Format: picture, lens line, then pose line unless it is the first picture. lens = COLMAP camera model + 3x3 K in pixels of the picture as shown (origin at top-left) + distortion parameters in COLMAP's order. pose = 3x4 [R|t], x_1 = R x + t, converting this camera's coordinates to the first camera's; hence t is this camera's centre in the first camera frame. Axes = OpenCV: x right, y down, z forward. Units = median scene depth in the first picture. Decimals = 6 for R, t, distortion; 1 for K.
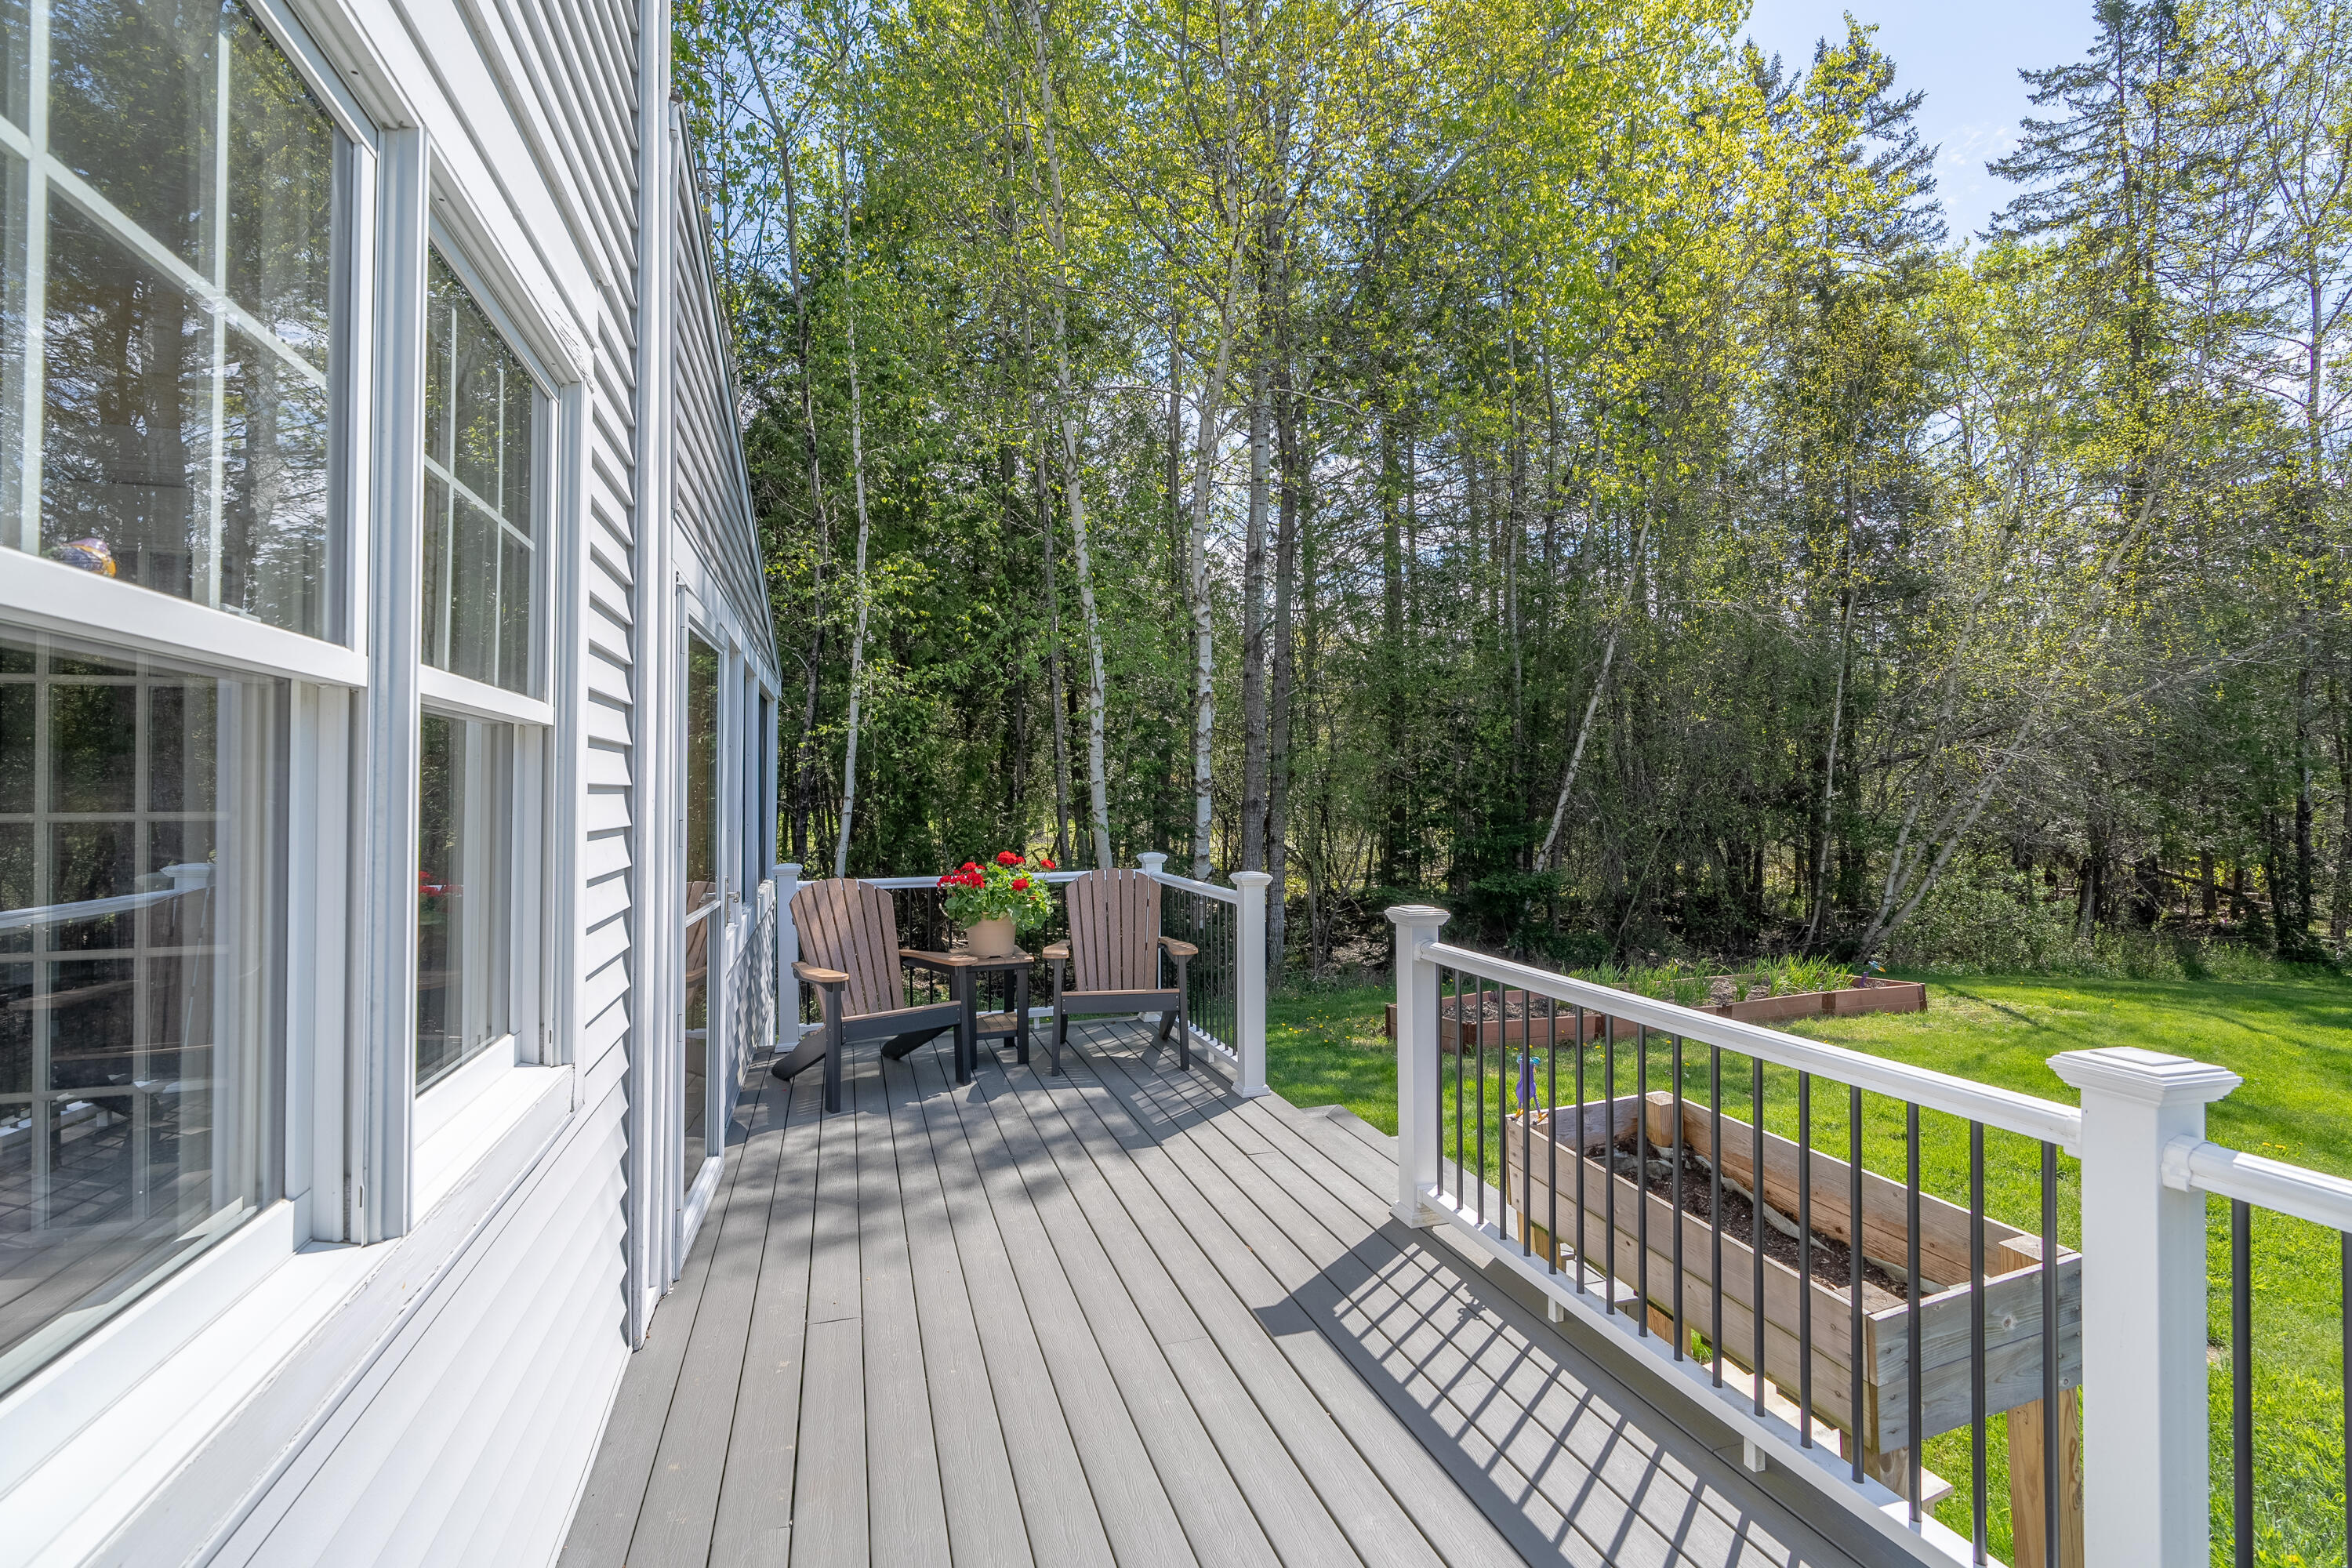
lens RADIAL K [[1055.0, 0, 1170.3], [0, 1055.0, 777.8], [0, 0, 1]] dist [-0.000436, -0.000095]
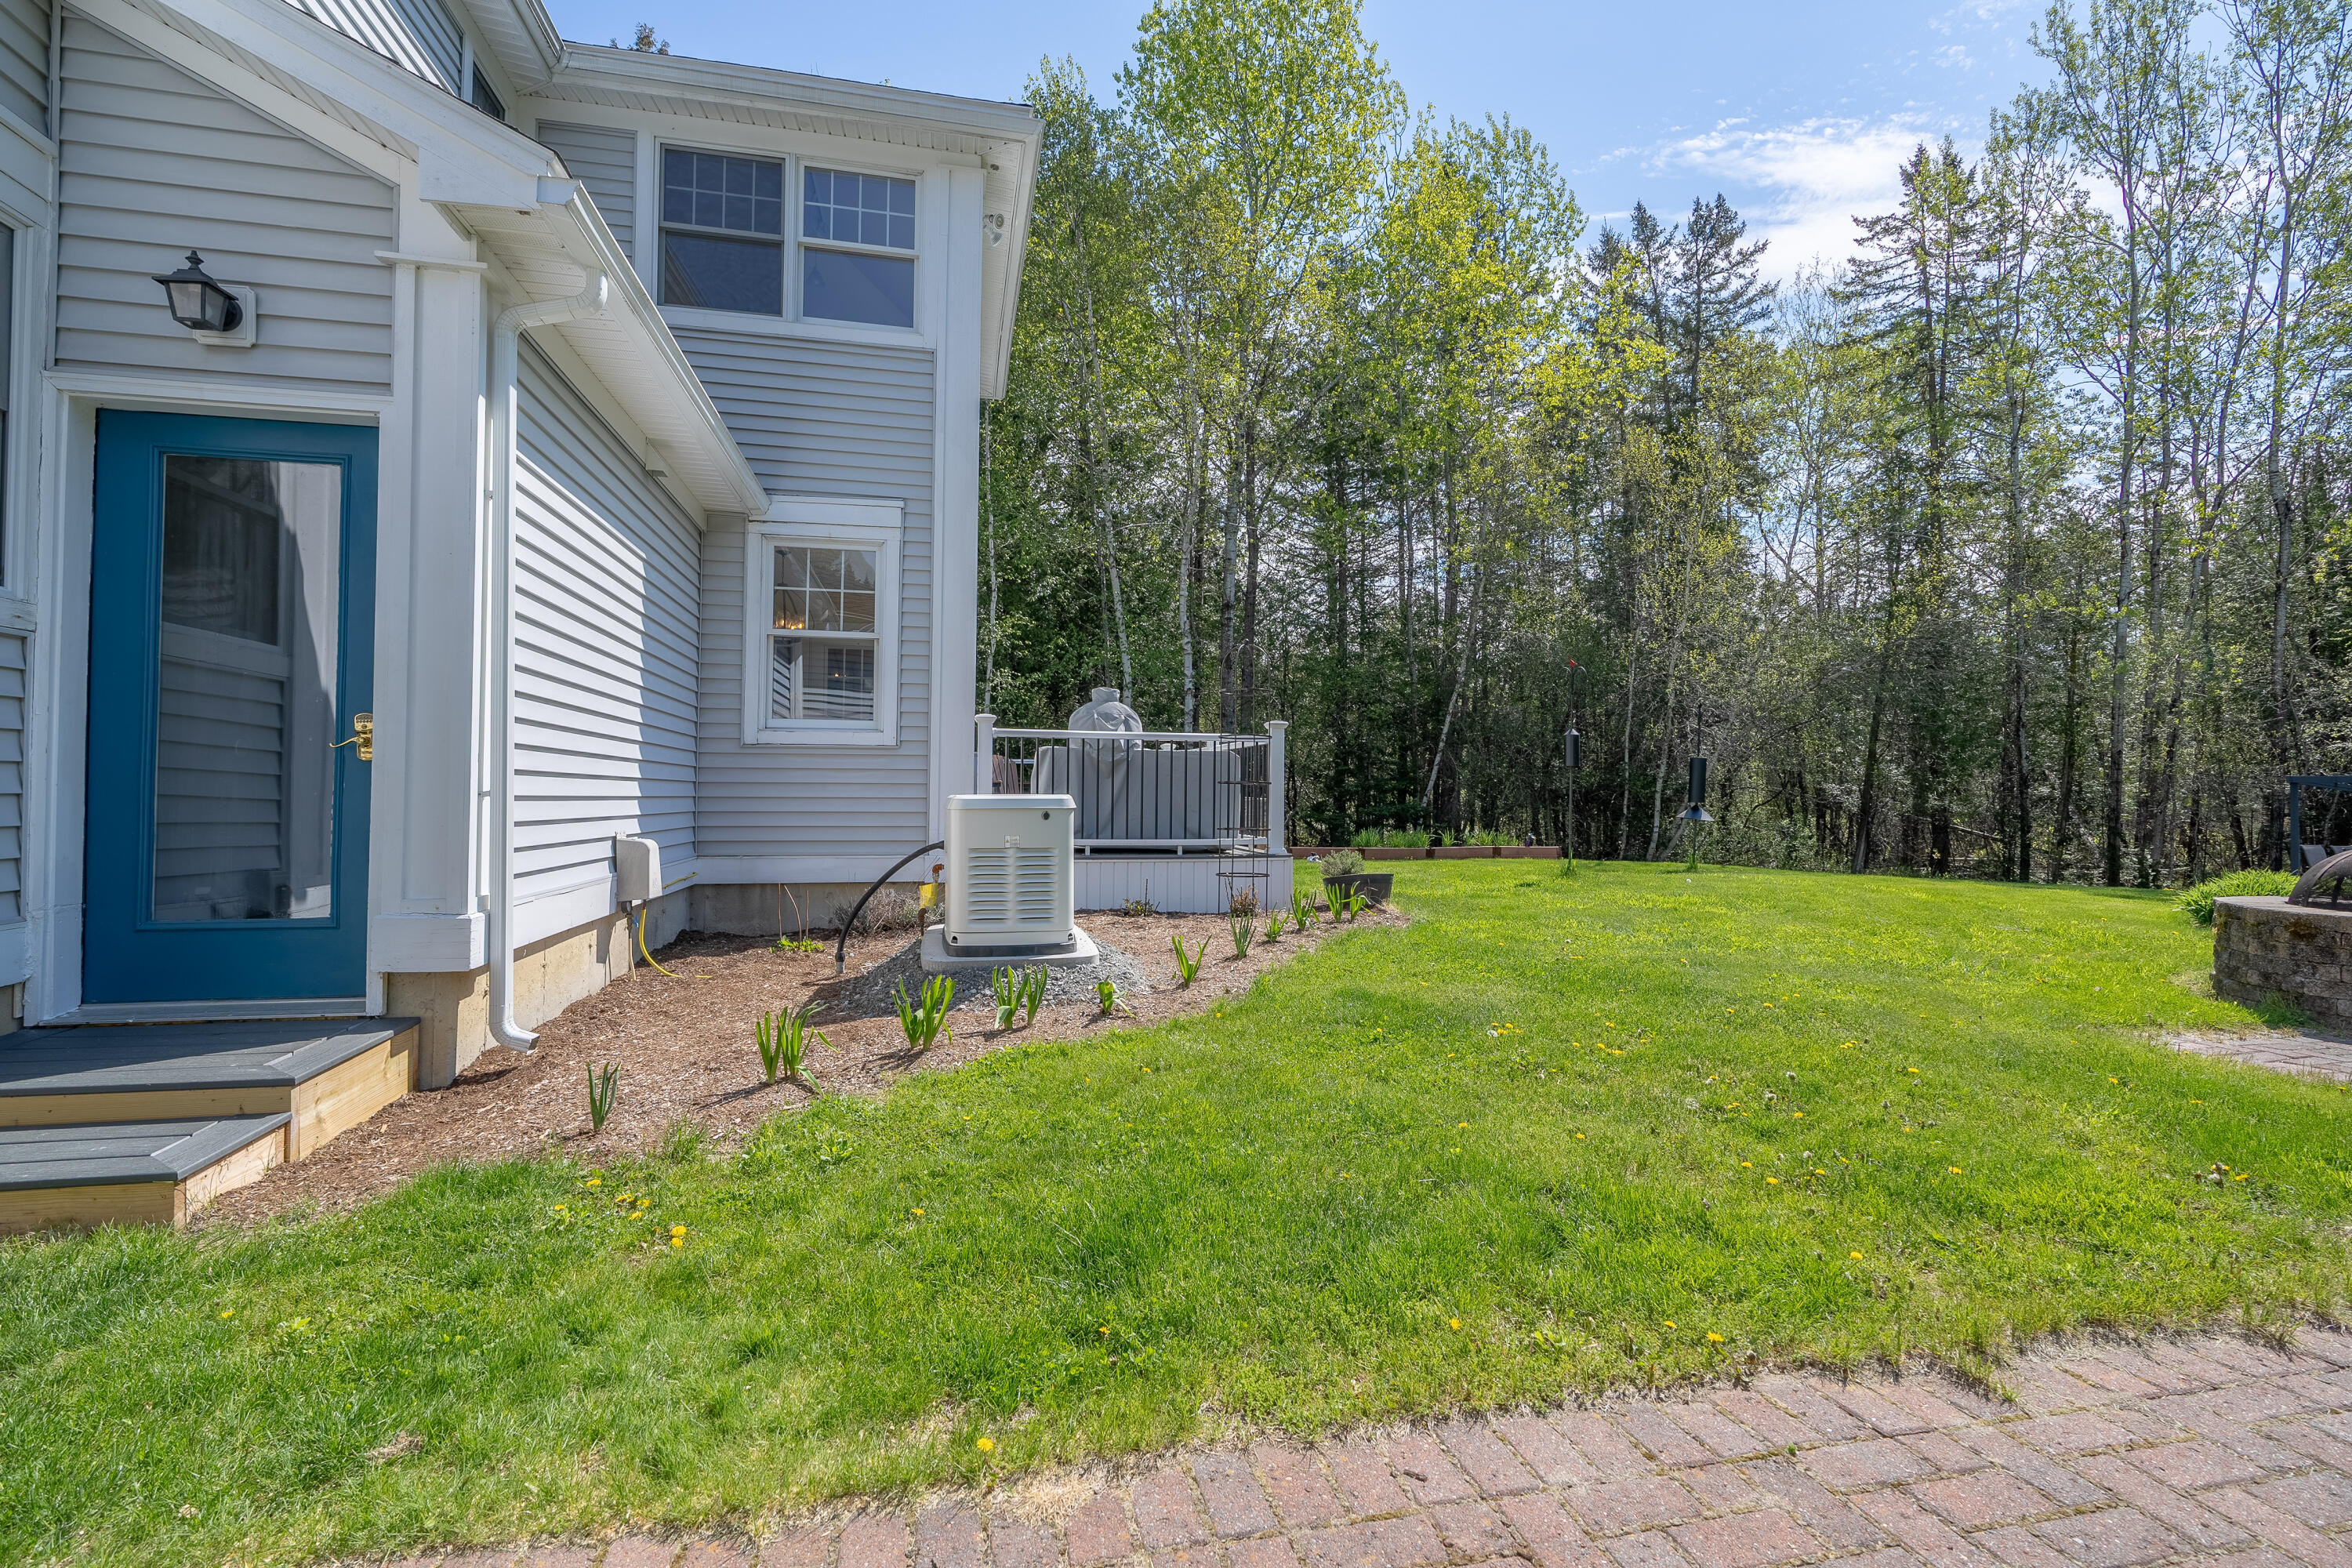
lens RADIAL K [[1055.0, 0, 1177.4], [0, 1055.0, 790.5], [0, 0, 1]] dist [-0.000436, -0.000095]
pose [[0.996815, 0.005627, -0.079544, 0.082084], [-0.005700, 0.999984, -0.000698, 0.048594], [0.079539, 0.001149, 0.996831, -0.390173]]
